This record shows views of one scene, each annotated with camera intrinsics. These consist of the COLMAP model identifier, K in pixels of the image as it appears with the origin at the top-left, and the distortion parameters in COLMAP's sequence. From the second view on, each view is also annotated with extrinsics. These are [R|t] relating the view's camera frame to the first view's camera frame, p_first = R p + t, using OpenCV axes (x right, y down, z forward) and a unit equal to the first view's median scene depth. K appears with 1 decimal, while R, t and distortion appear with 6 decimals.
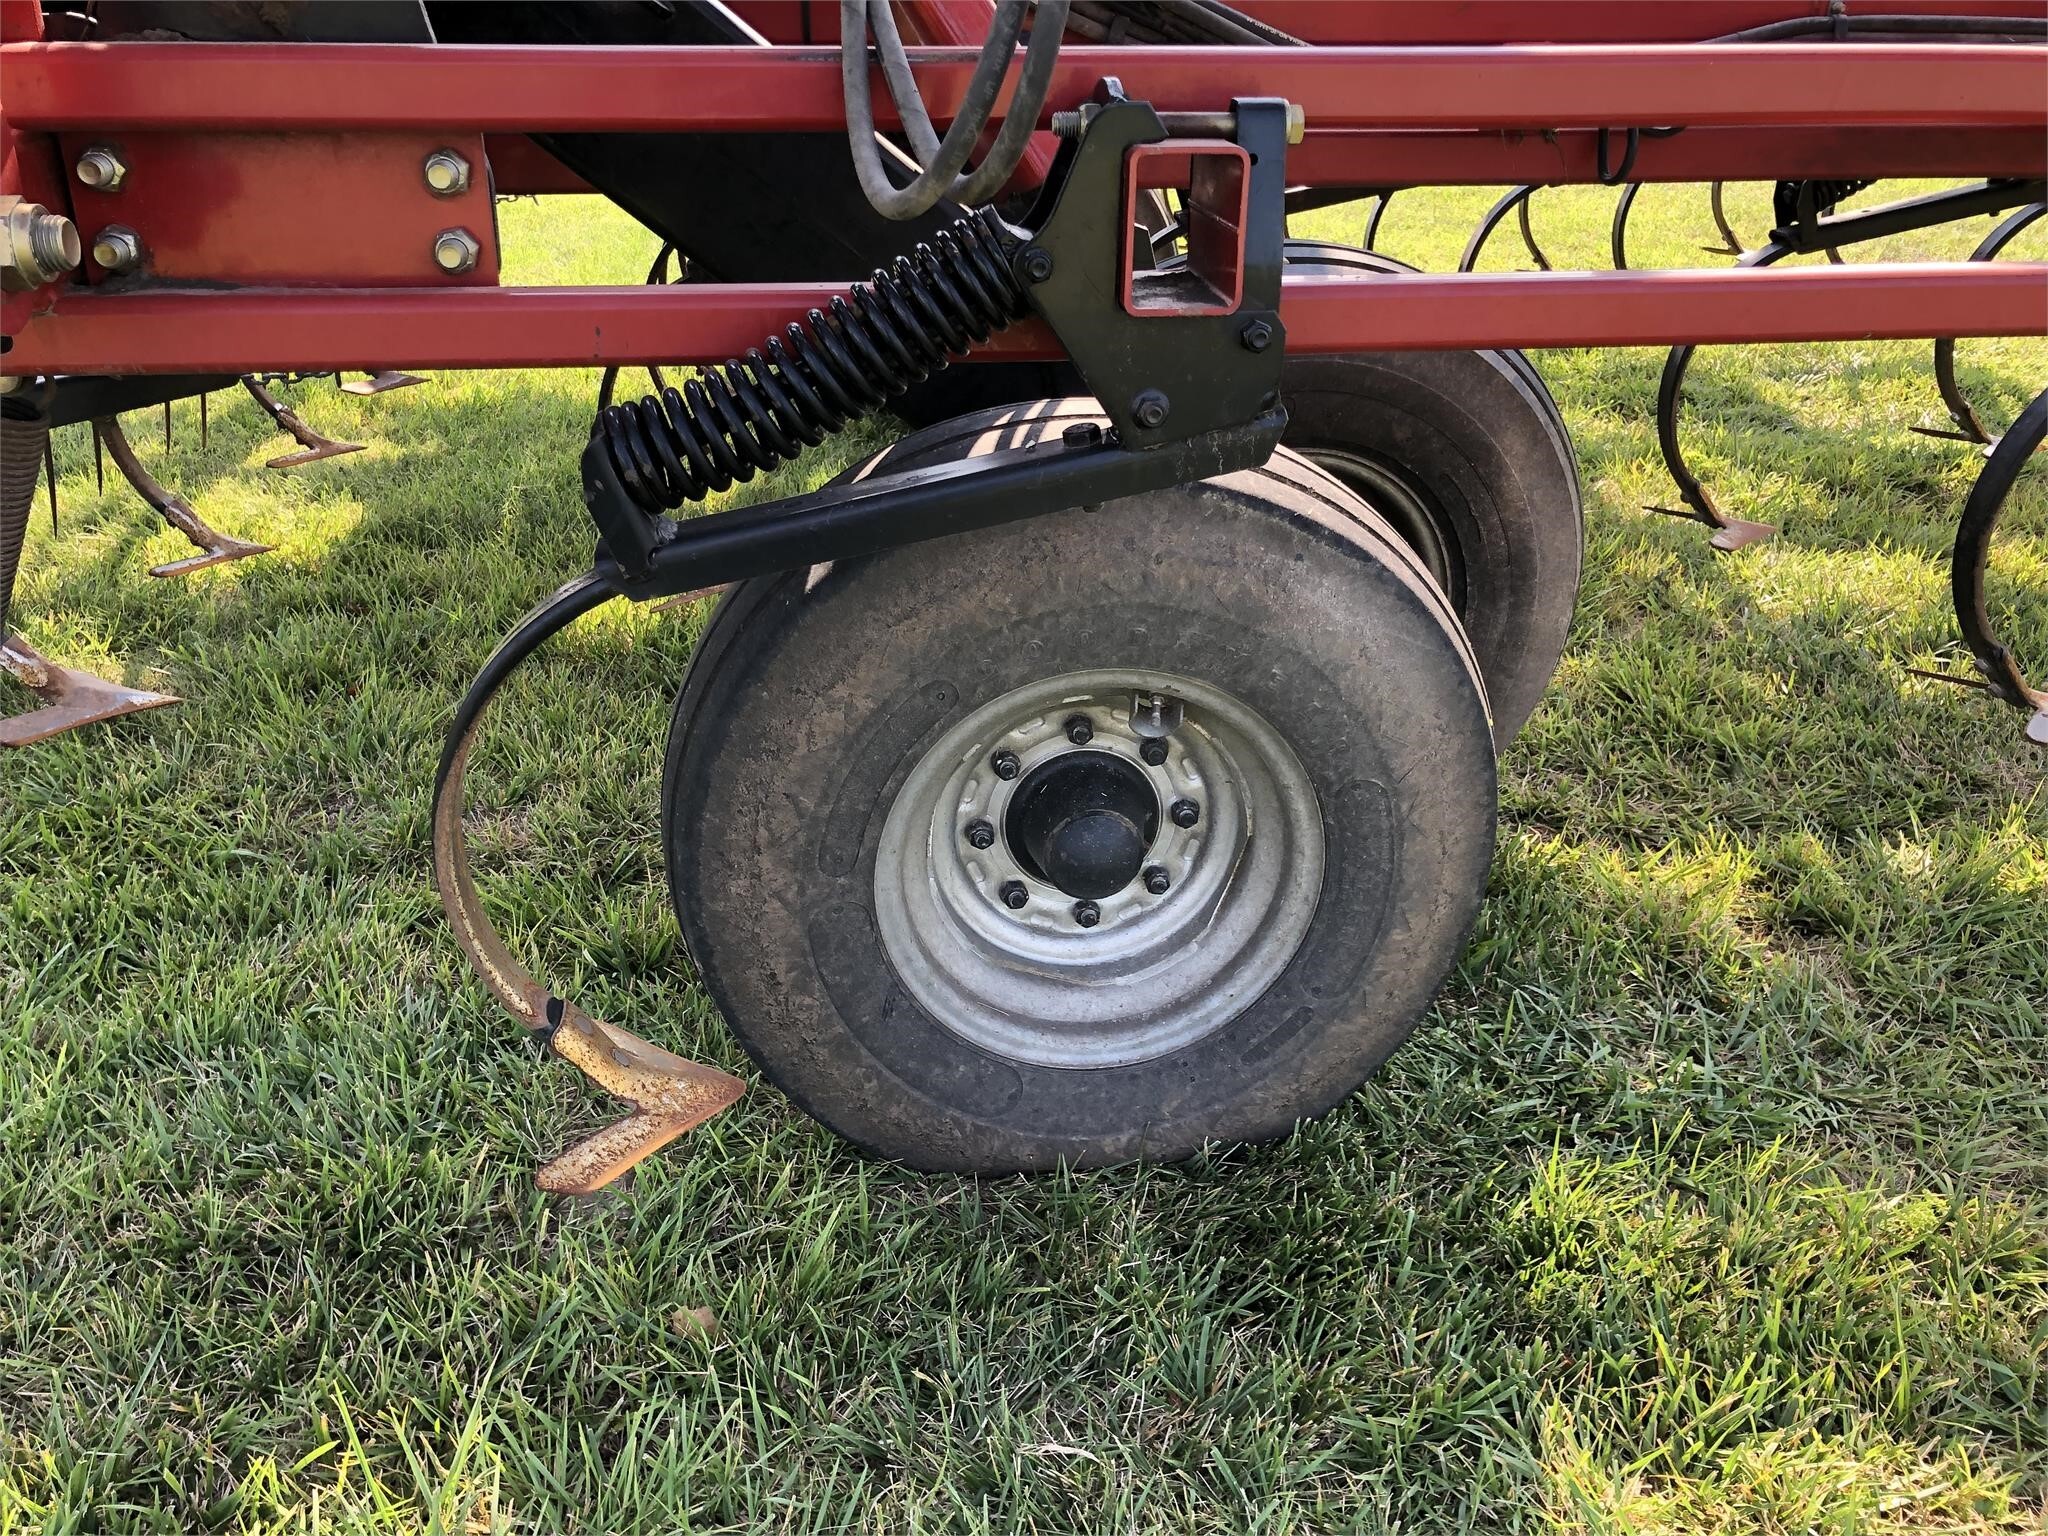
lens RADIAL K [[1673.2, 0, 1021.9], [0, 1673.2, 754.8], [0, 0, 1]] dist [0.030902, -0.012045]
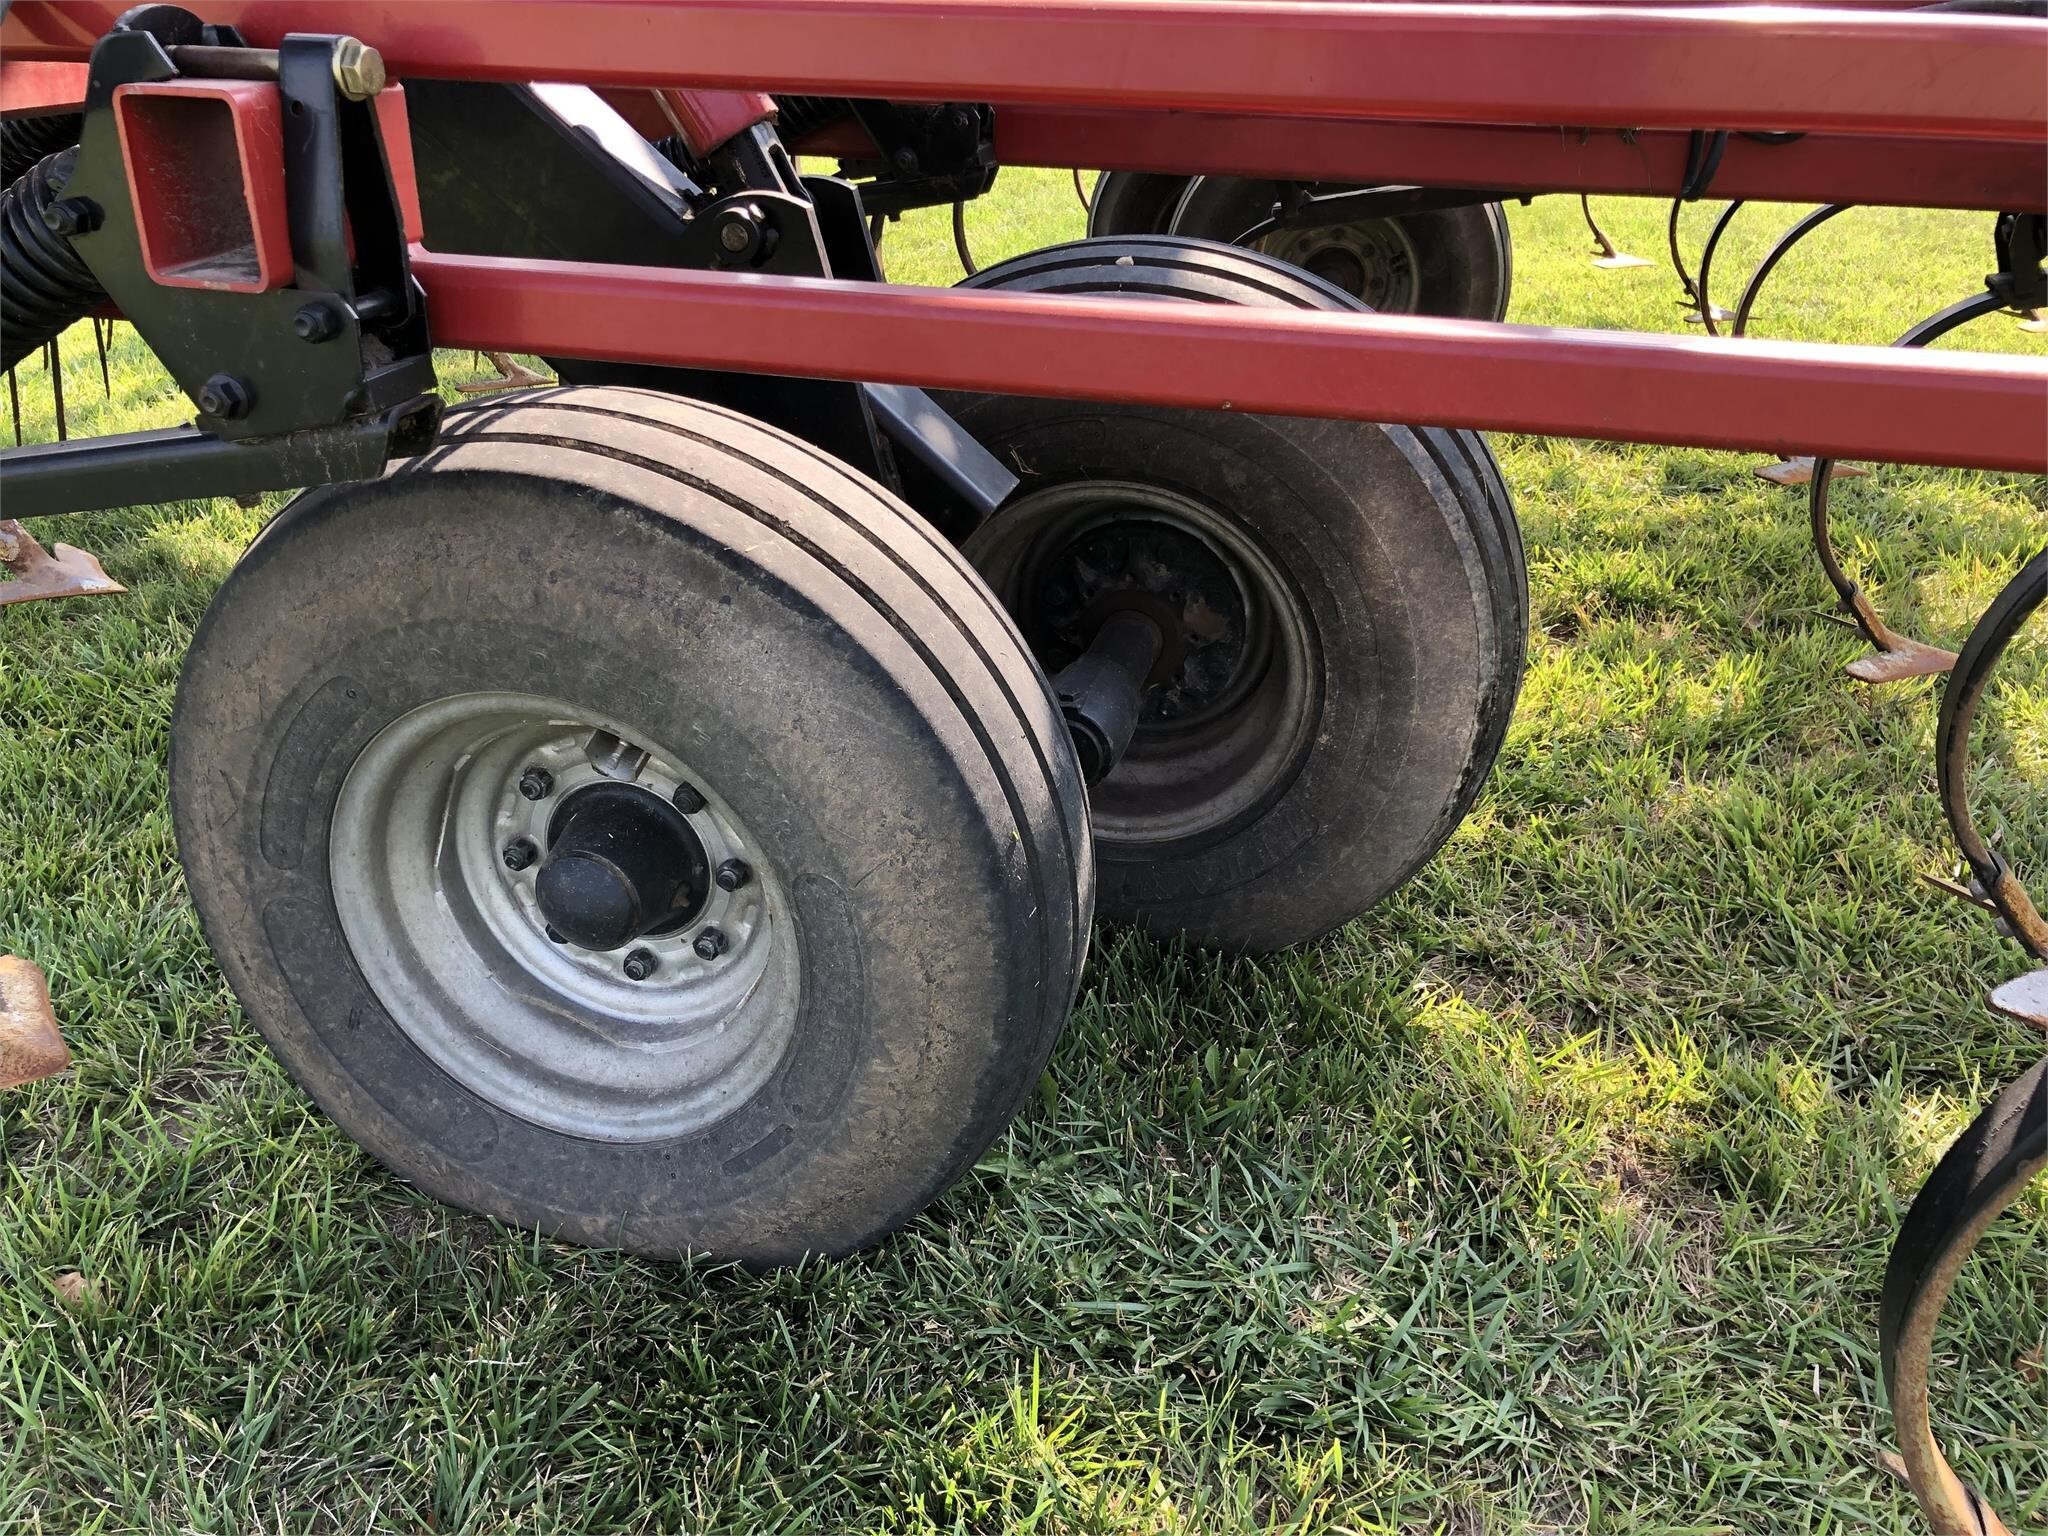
lens RADIAL K [[1681.2, 0, 1024.3], [0, 1681.2, 720.5], [0, 0, 1]] dist [0.079564, -0.001267]
pose [[0.934196, 0.164662, -0.316488, 0.516604], [-0.168348, 0.985600, 0.015865, -0.085402], [0.314543, 0.038459, 0.948464, 0.215694]]
